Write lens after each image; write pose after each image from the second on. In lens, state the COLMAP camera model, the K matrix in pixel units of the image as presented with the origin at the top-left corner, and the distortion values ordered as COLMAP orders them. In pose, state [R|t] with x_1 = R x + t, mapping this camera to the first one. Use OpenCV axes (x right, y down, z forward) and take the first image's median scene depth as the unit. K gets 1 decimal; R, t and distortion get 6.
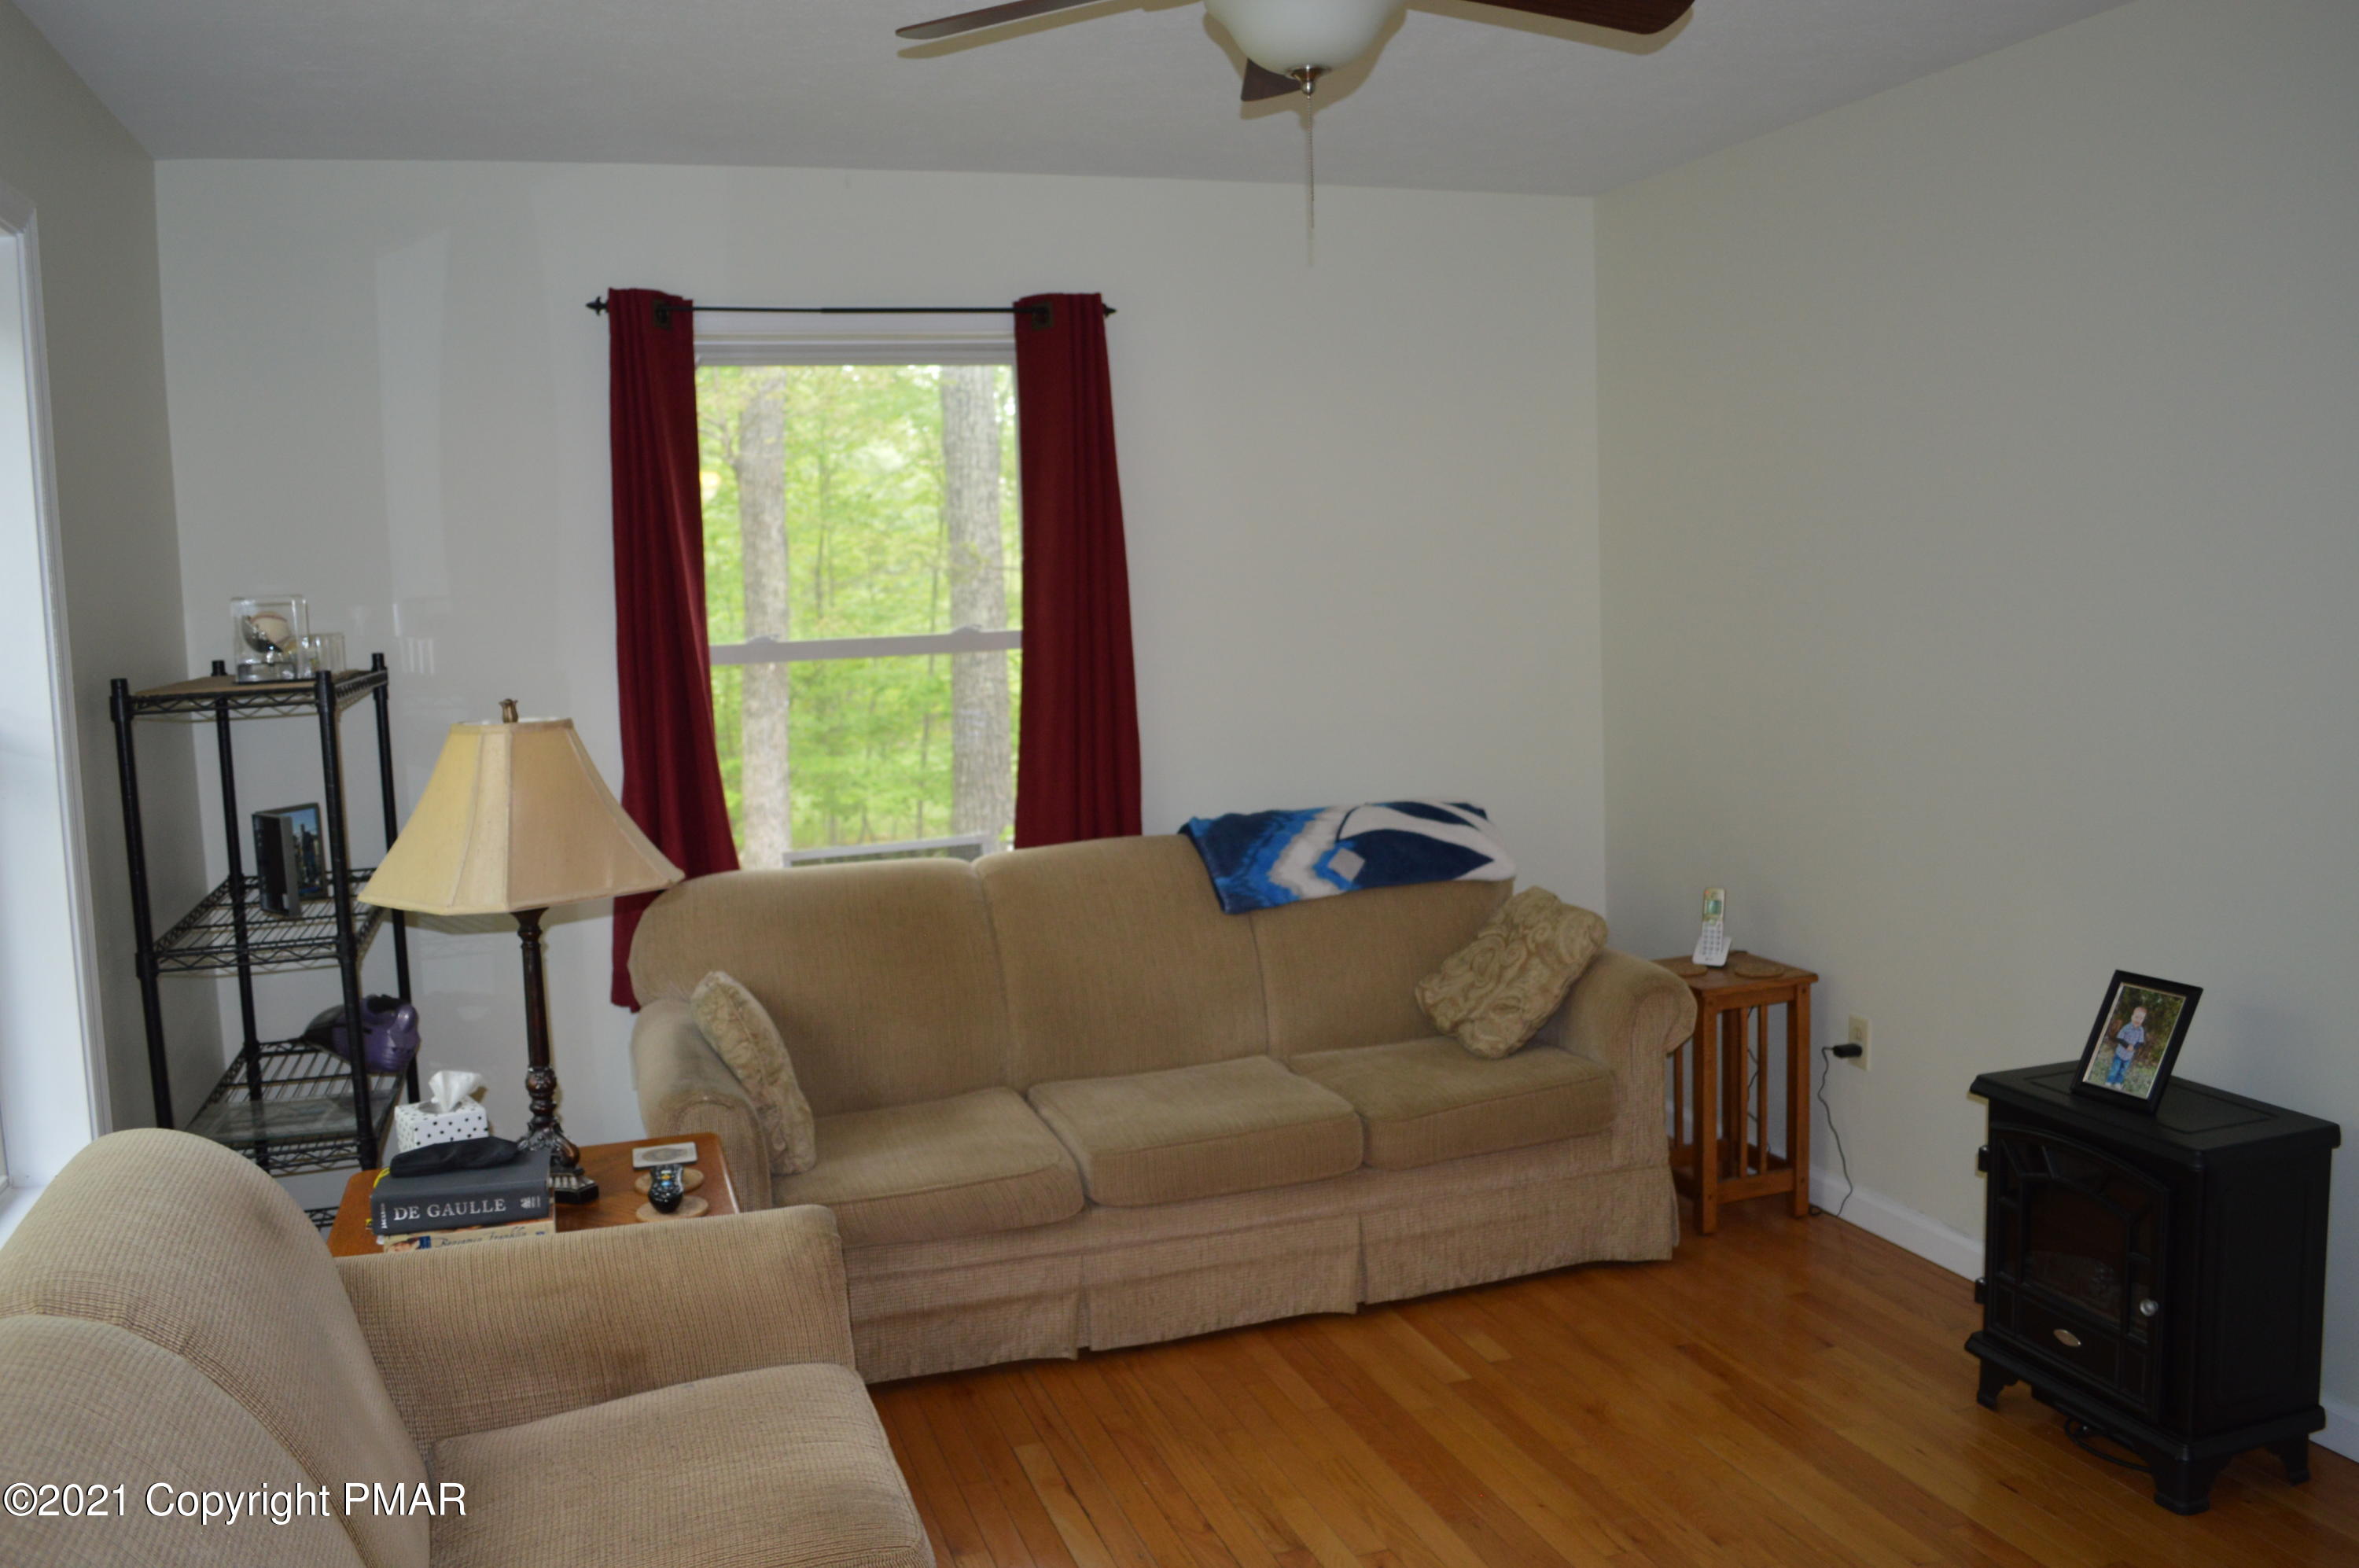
lens RADIAL K [[1888.2, 0, 1187.8], [0, 1888.2, 779.4], [0, 0, 1]] dist [-0.084955, 0.012124]
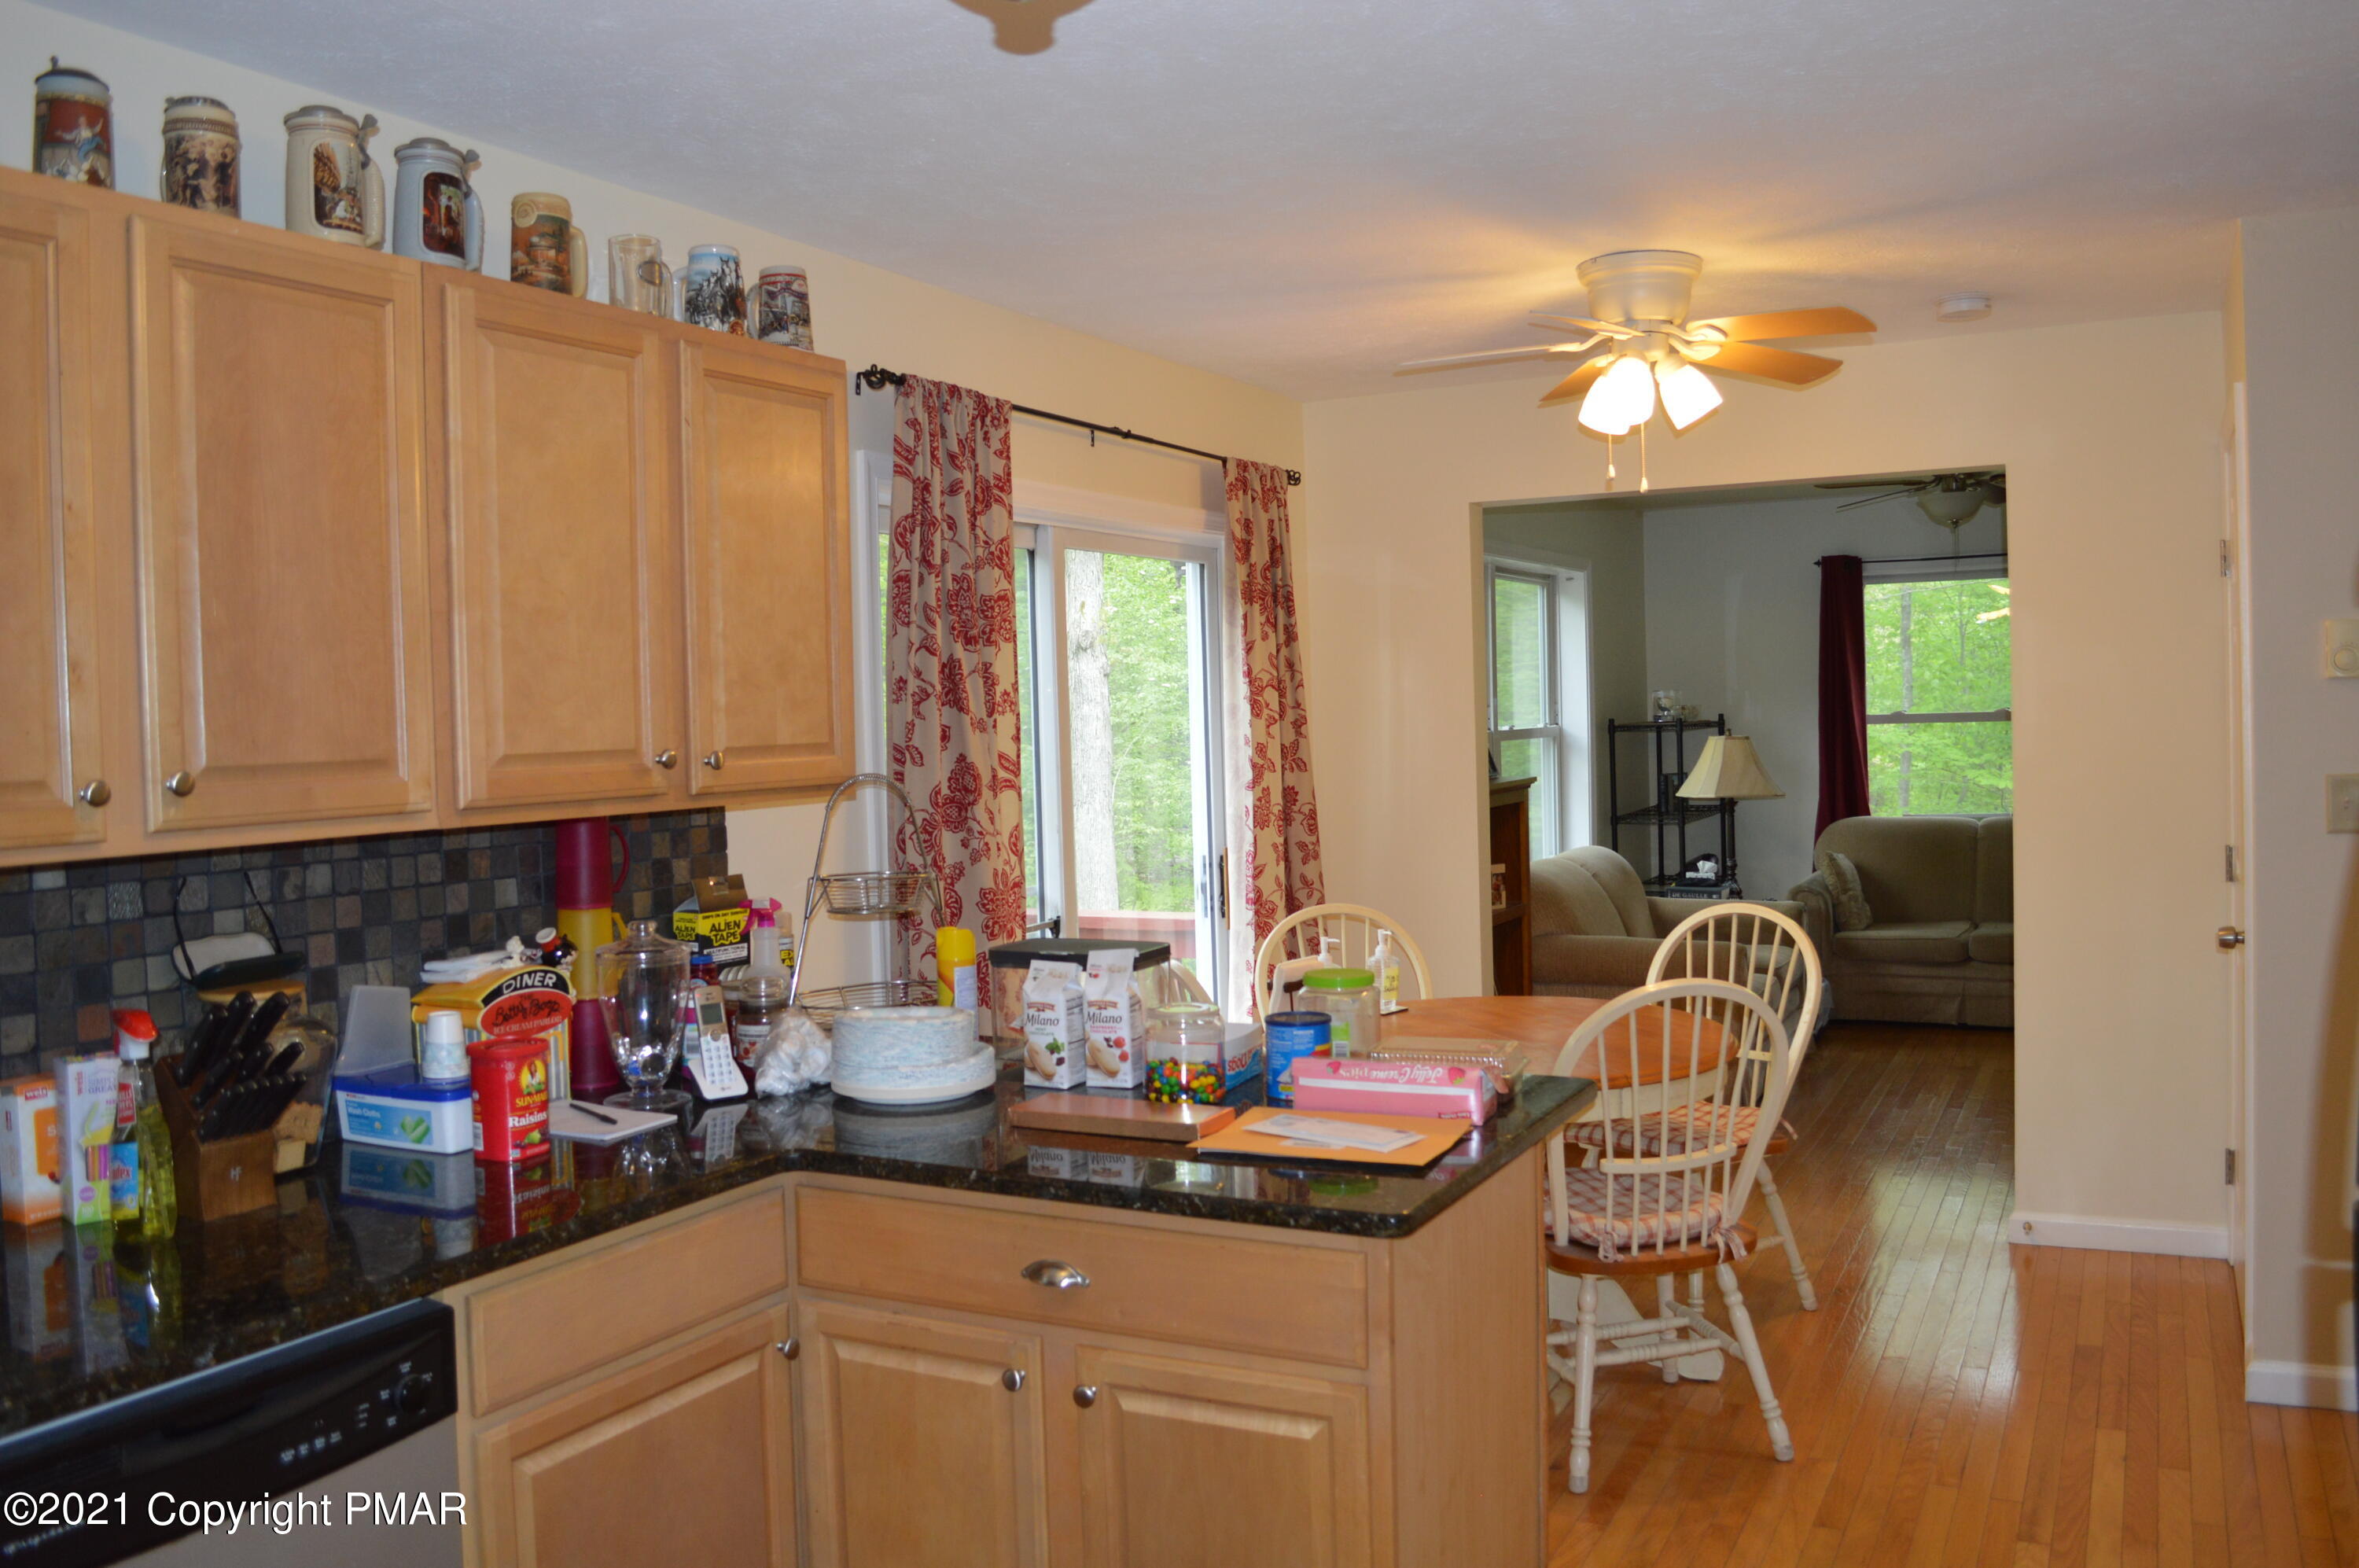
lens RADIAL K [[1888.2, 0, 1181.1], [0, 1888.2, 781.7], [0, 0, 1]] dist [-0.084955, 0.012124]
pose [[0.694964, 0.039029, -0.717984, 0.893495], [-0.073602, 0.997142, -0.017038, 0.121723], [0.715267, 0.064686, 0.695851, -1.266188]]
